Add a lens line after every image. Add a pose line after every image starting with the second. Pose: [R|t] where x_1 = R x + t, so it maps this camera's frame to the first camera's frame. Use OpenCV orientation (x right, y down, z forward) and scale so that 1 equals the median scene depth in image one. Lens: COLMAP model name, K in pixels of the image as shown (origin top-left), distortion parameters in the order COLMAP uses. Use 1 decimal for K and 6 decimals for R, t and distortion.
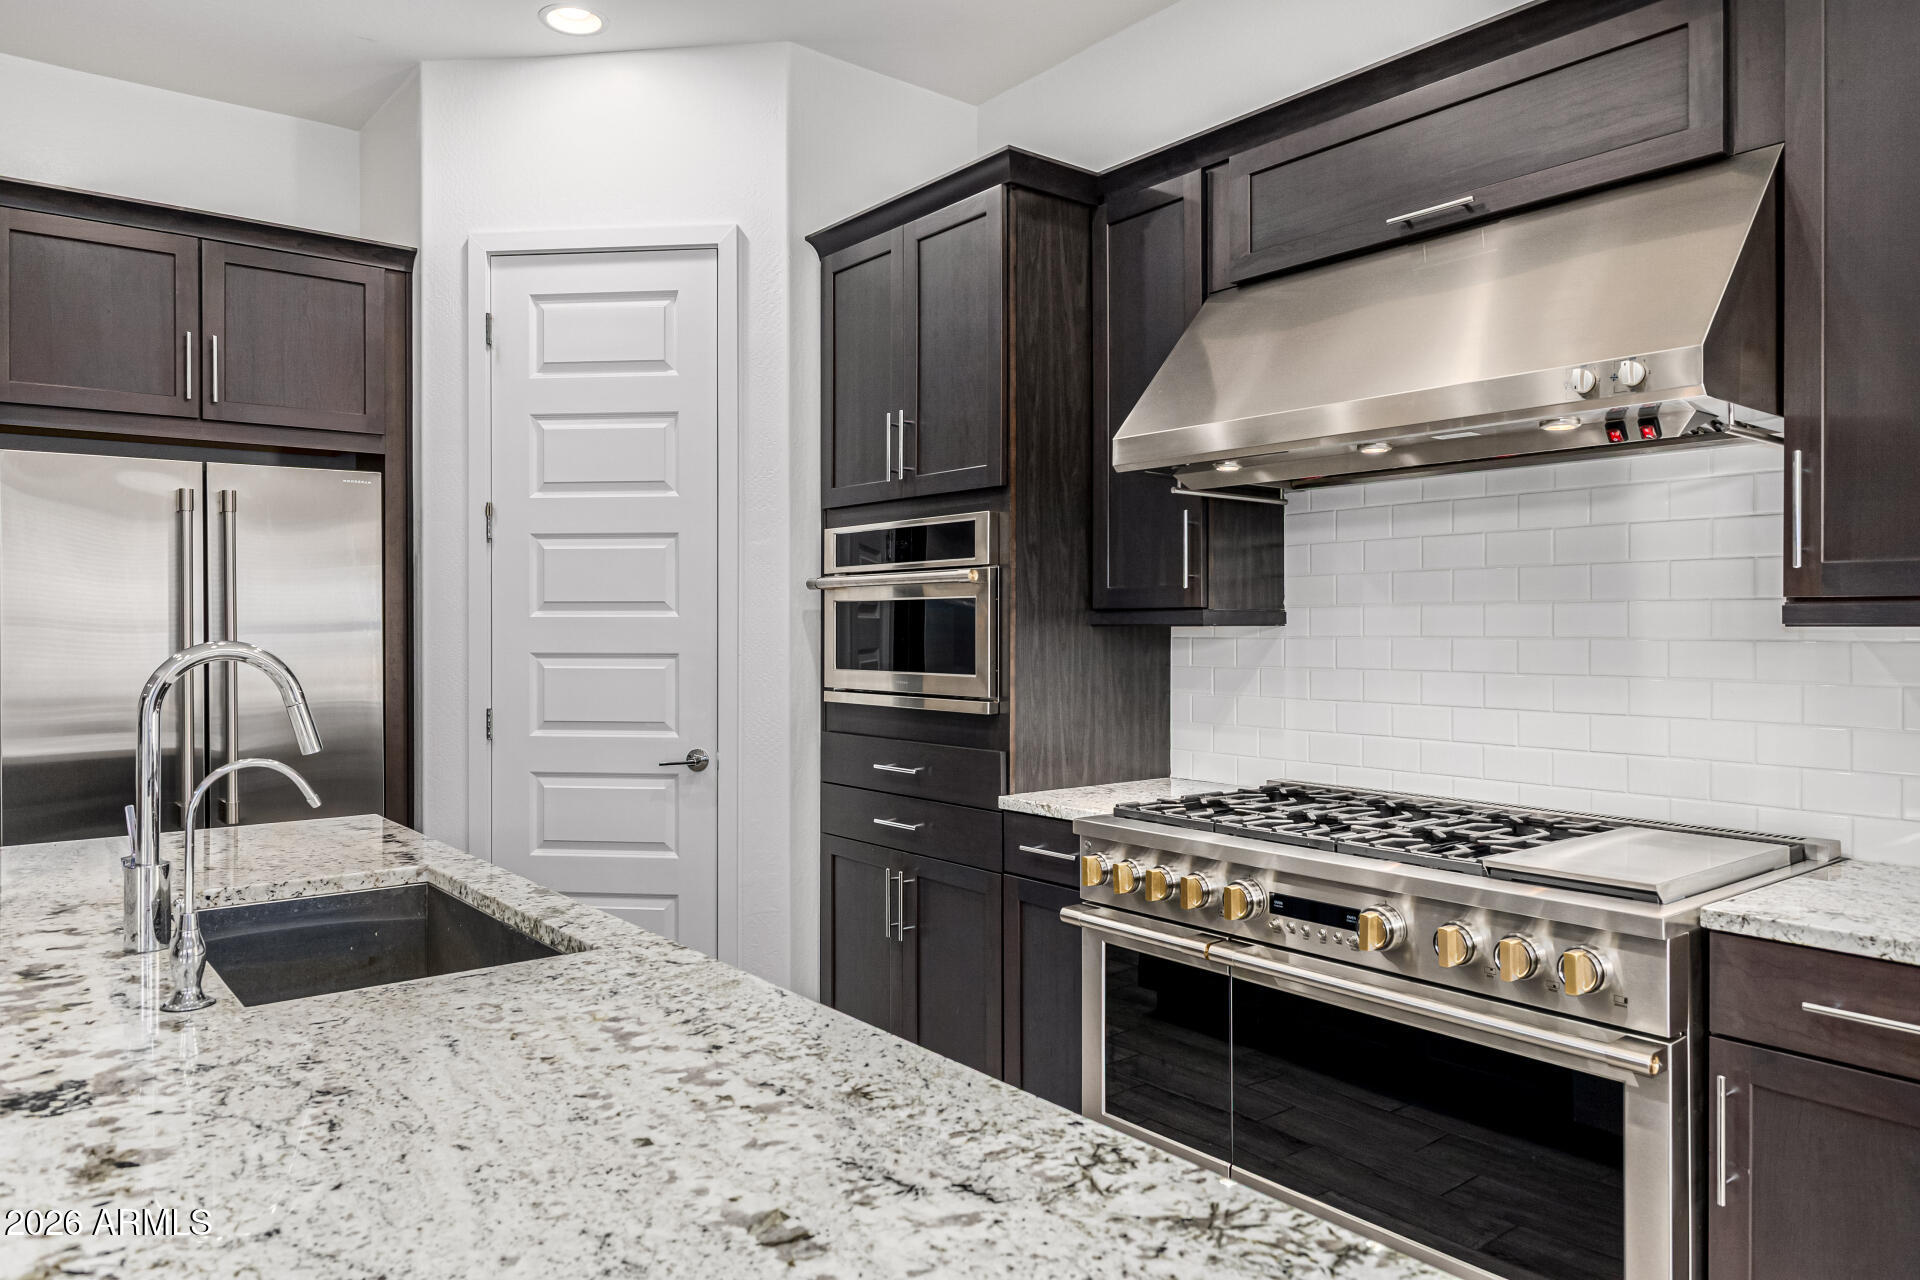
lens RADIAL K [[1289.4, 0, 959.7], [0, 1289.4, 618.0], [0, 0, 1]] dist [0.006415, -0.000872]
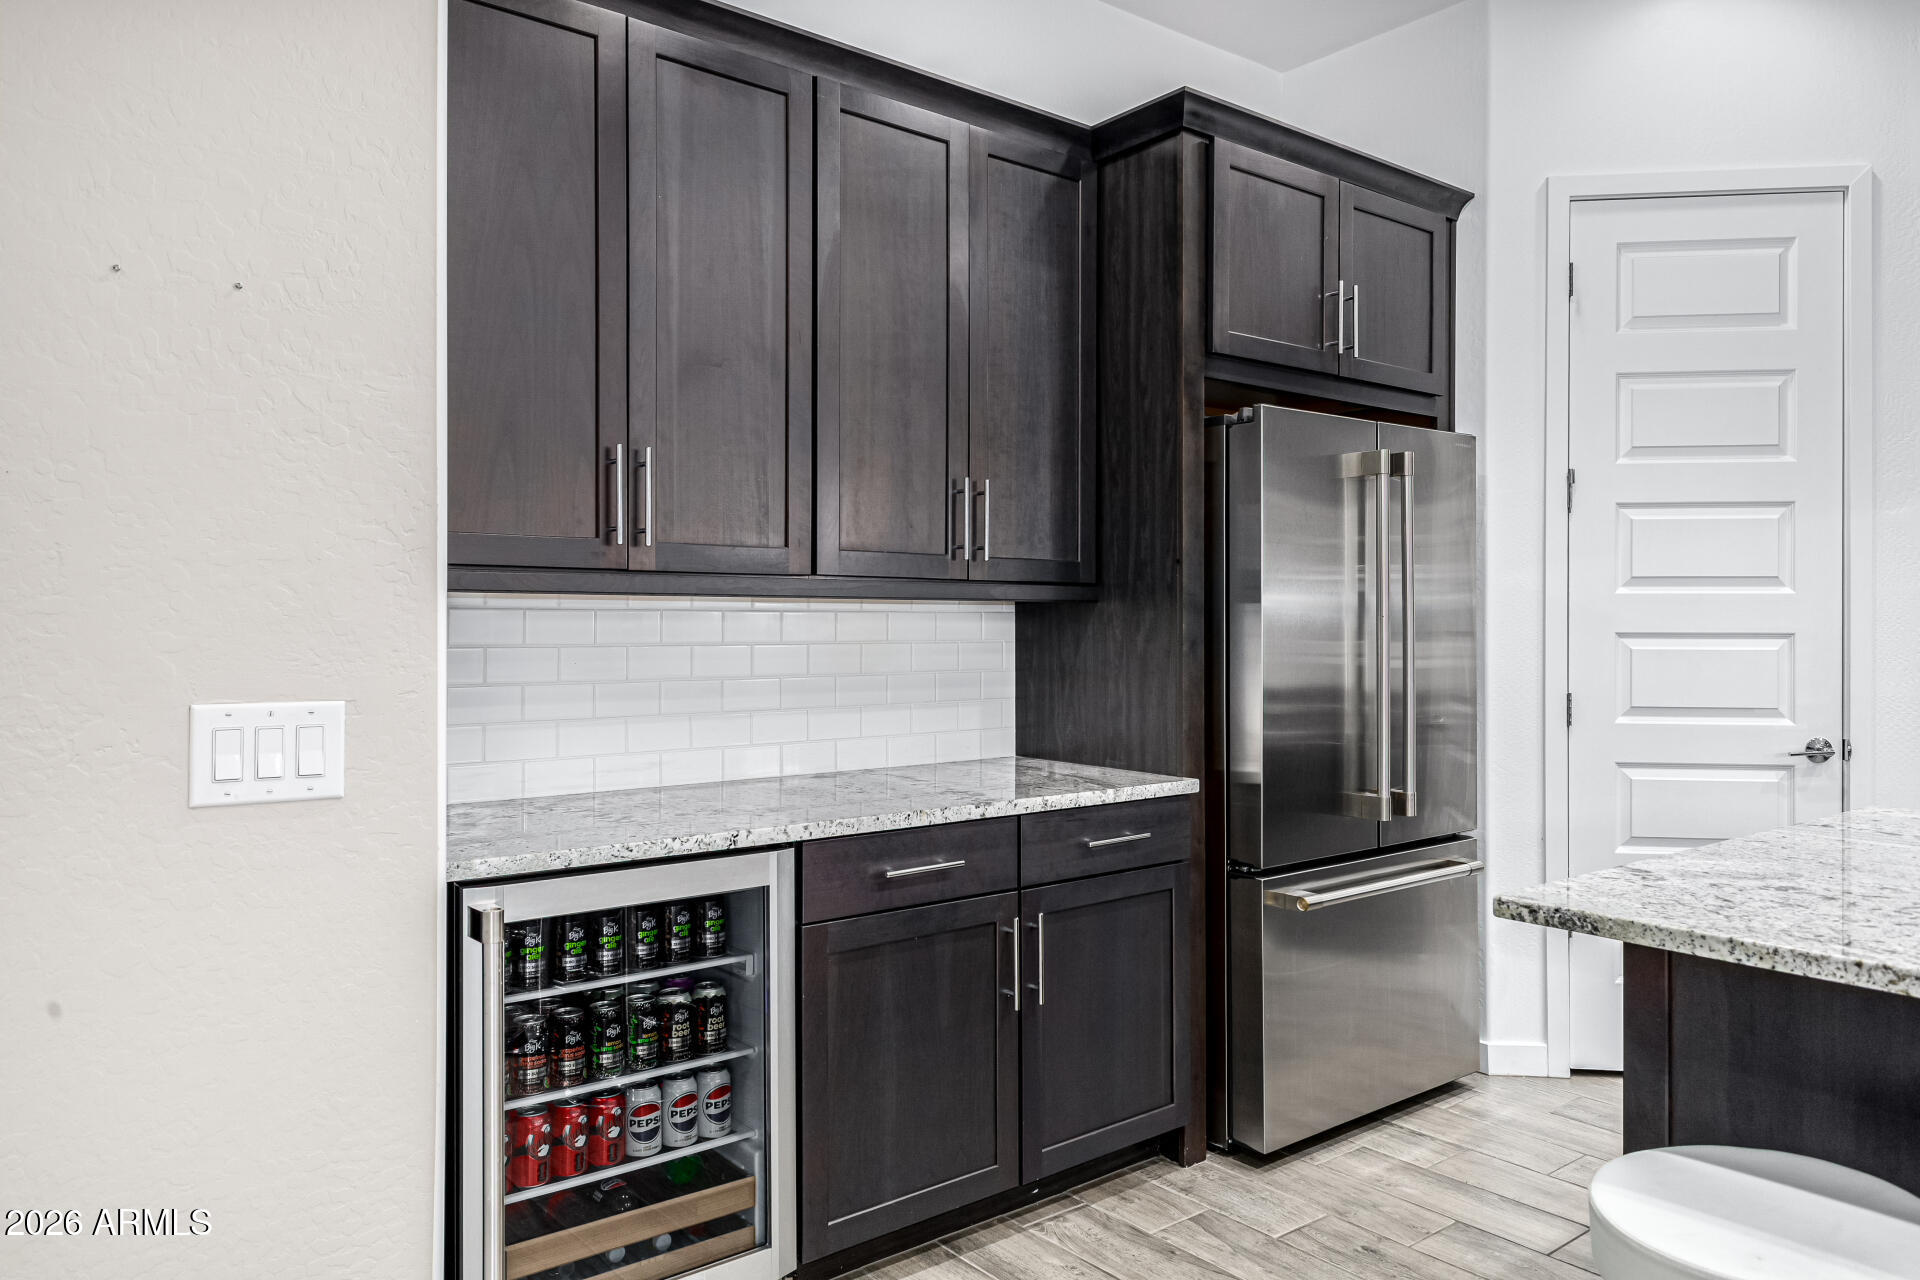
lens RADIAL K [[1289.4, 0, 959.7], [0, 1289.4, 618.0], [0, 0, 1]] dist [0.006415, -0.000872]
pose [[0.999993, 0.002195, -0.002897, -0.820373], [-0.002195, 0.999998, 0.000216, 0.017861], [0.002898, -0.000209, 0.999996, 0.081608]]
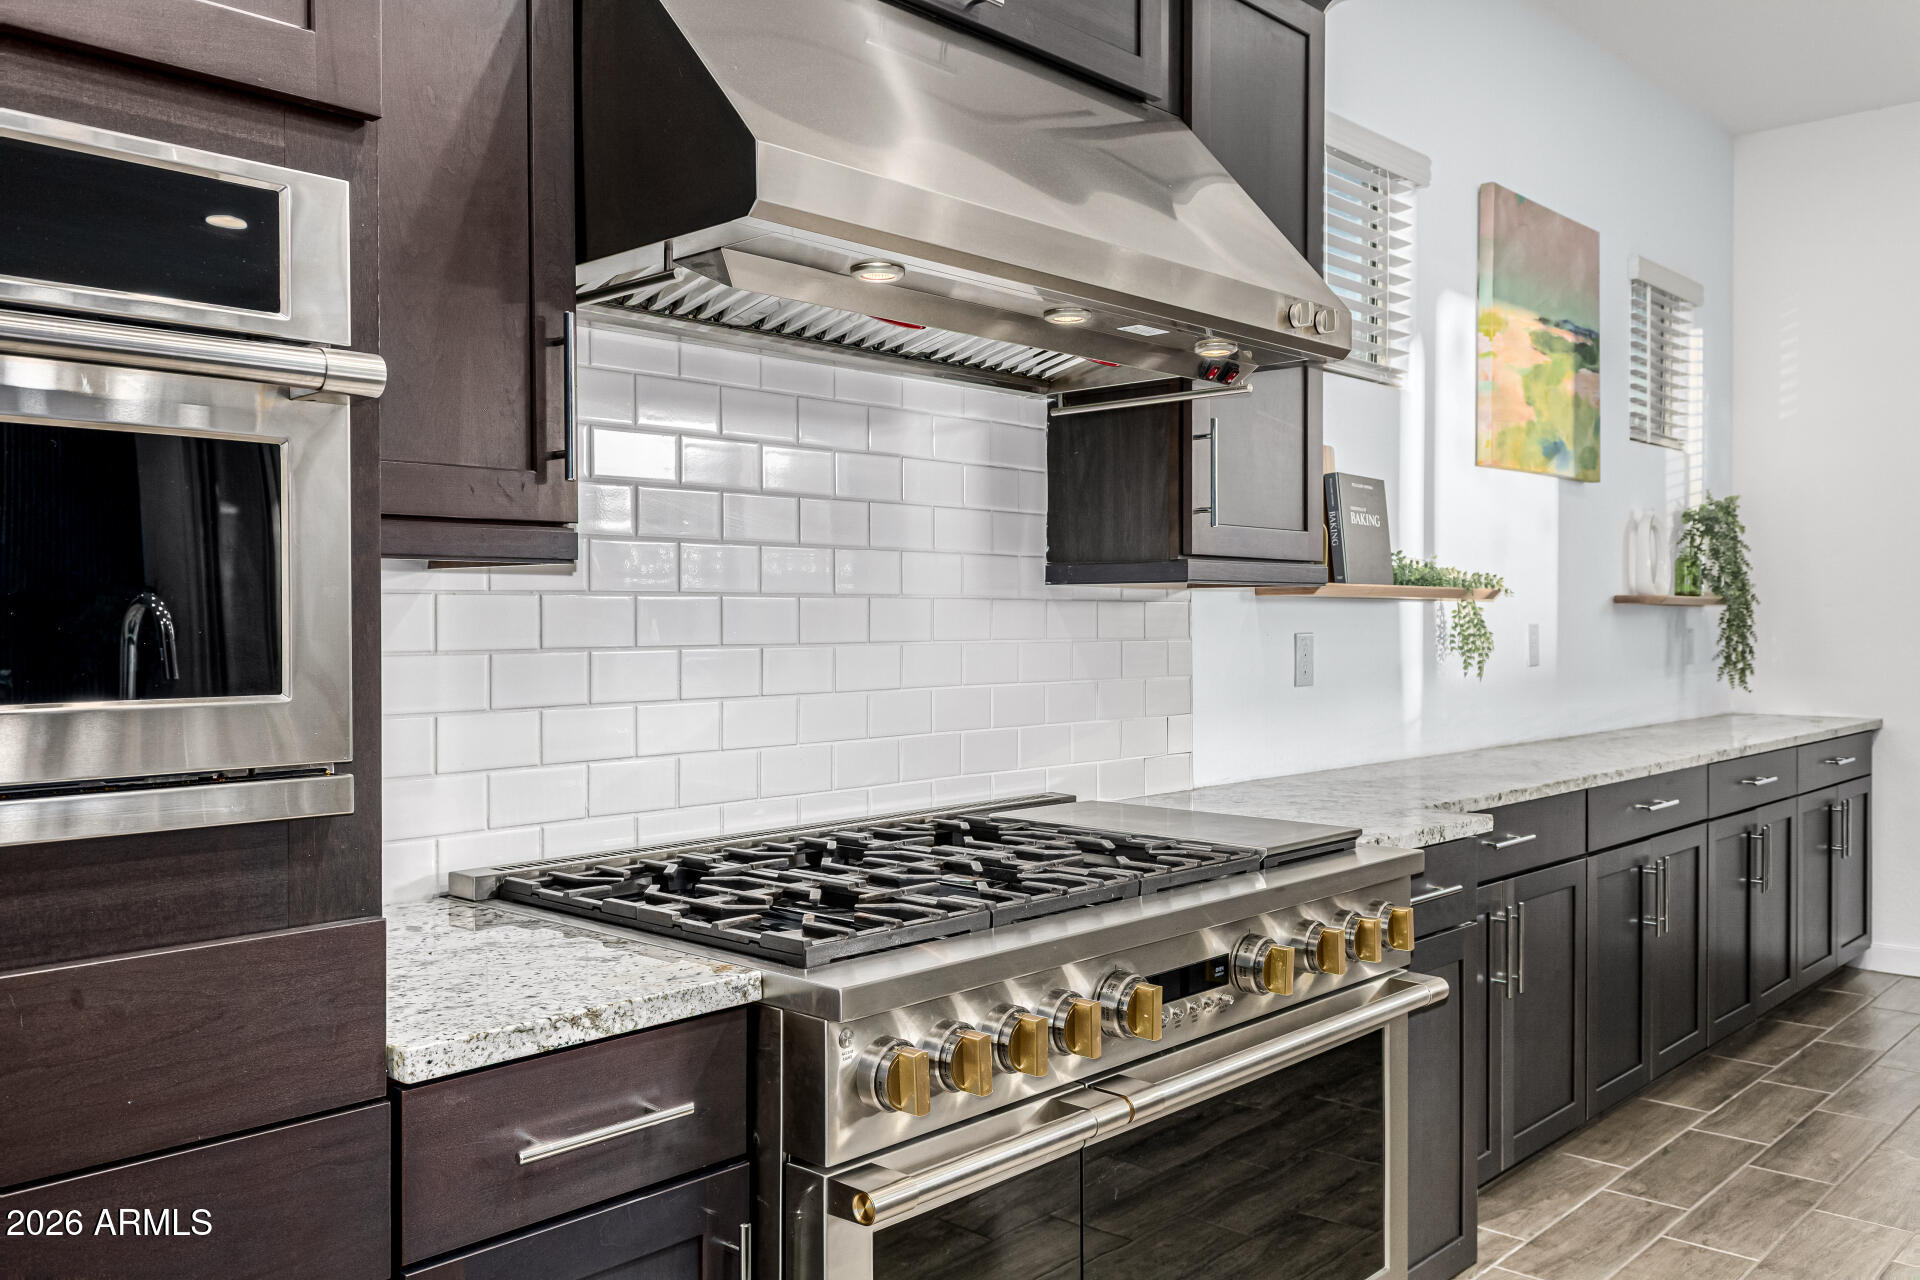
lens RADIAL K [[1566.1, 0, 960.0], [0, 1566.1, 640.0], [0, 0, 1]] dist [0.005629, 0.004228]
pose [[-0.134677, -0.008113, 0.990856, -0.331542], [0.001101, 0.999965, 0.008337, 0.024608], [-0.990889, 0.002213, -0.134663, 0.766404]]
